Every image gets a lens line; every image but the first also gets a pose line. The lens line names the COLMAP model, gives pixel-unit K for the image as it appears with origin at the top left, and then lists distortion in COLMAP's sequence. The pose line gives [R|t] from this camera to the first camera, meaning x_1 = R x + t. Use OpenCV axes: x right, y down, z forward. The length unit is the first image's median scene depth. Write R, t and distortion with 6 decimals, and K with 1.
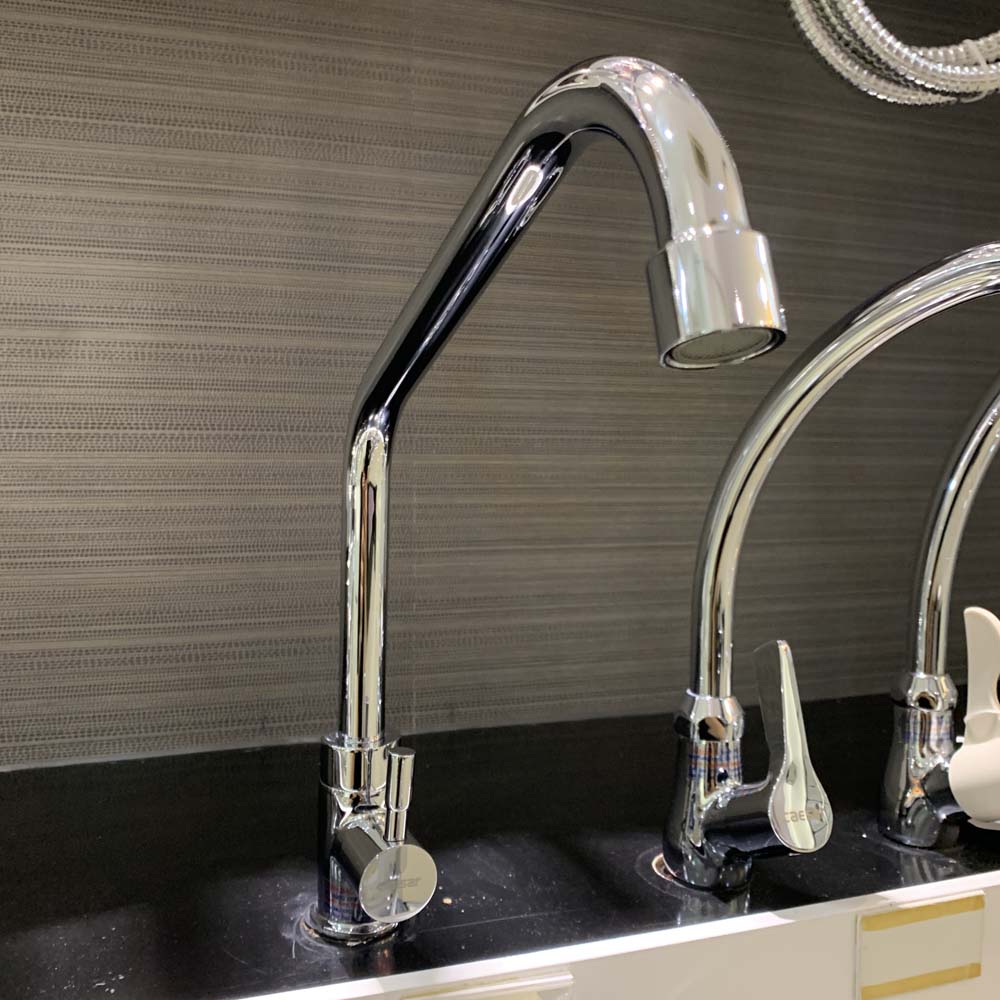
lens RADIAL K [[987.9, 0, 469.7], [0, 987.9, 503.2], [0, 0, 1]] dist [0.107740, -0.261712]
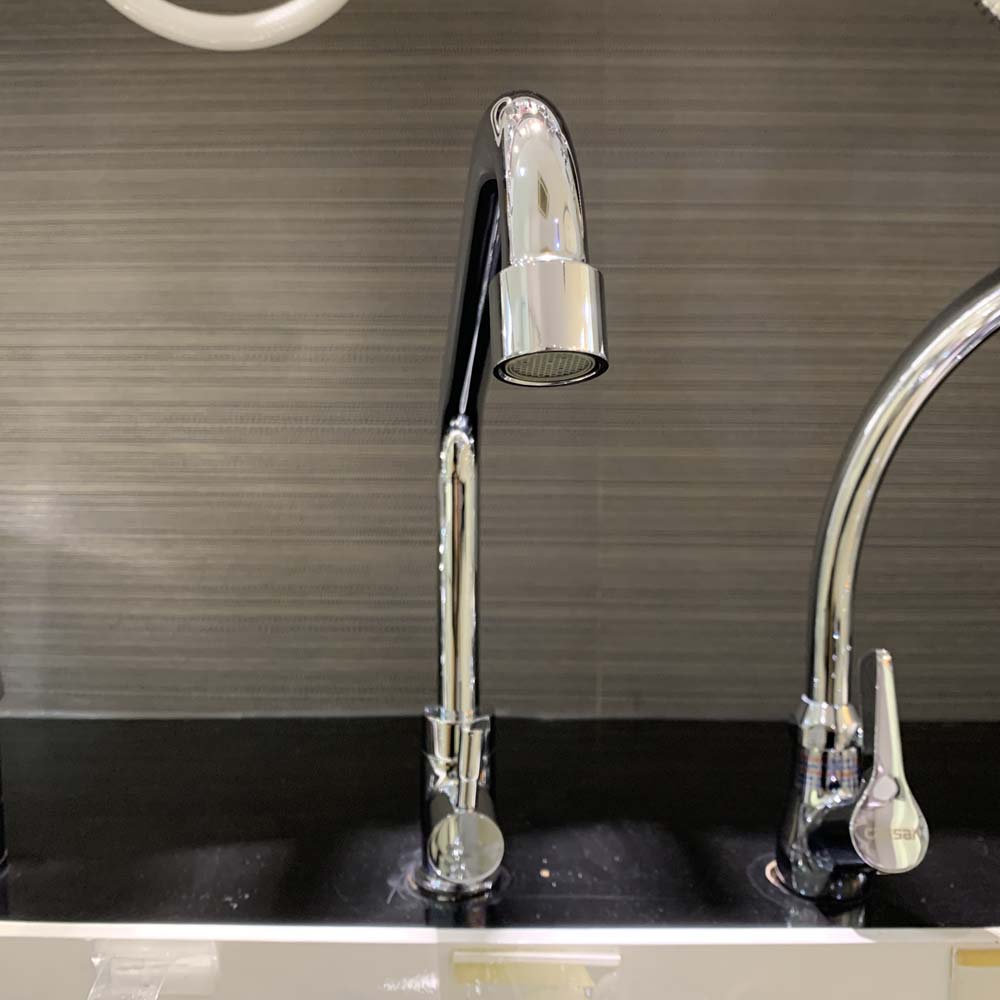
lens RADIAL K [[991.7, 0, 500.0], [0, 991.7, 500.0], [0, 0, 1]] dist [0.102106, -0.182602]
pose [[0.954216, 0.023086, -0.298225, 0.227882], [-0.018843, 0.999676, 0.017096, -0.014286], [0.298523, -0.010694, 0.954342, -0.024058]]
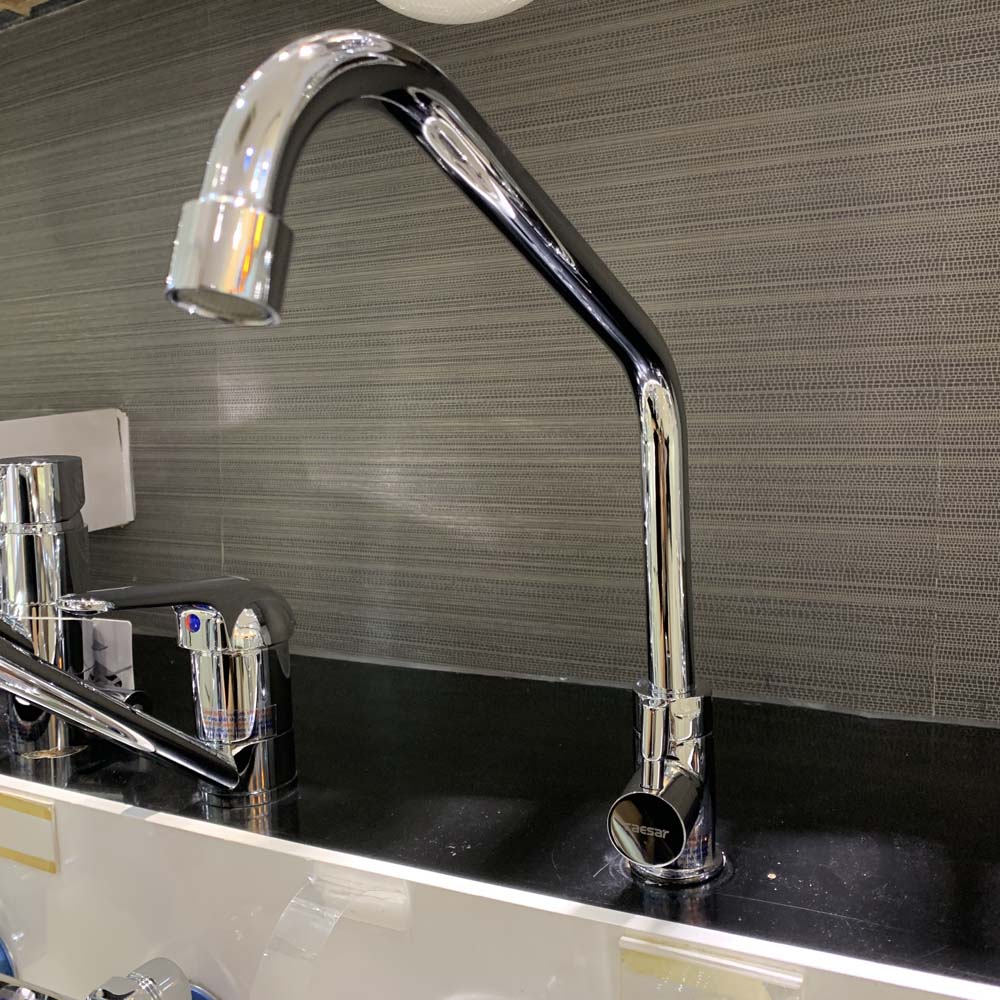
lens RADIAL K [[997.6, 0, 524.4], [0, 997.6, 503.1], [0, 0, 1]] dist [0.080351, -0.110947]
pose [[0.744143, 0.043971, -0.666572, 0.411260], [-0.016558, 0.998739, 0.047399, -0.004186], [0.667815, -0.024234, 0.743932, 0.116941]]
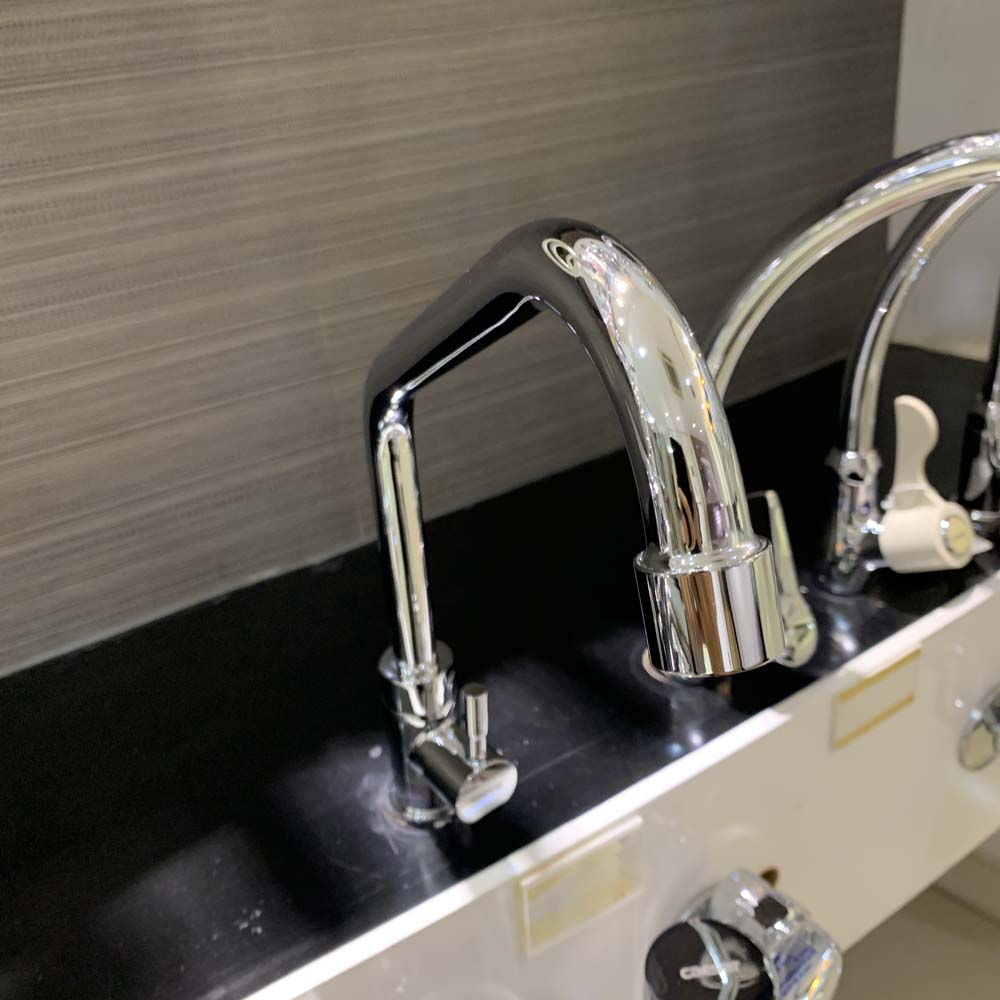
lens RADIAL K [[987.9, 0, 469.7], [0, 987.9, 503.2], [0, 0, 1]] dist [0.107740, -0.261712]
pose [[0.965357, -0.203281, 0.163592, -0.169715], [0.127884, 0.915085, 0.382446, -0.285801], [-0.227445, -0.348276, 0.909380, 0.071207]]
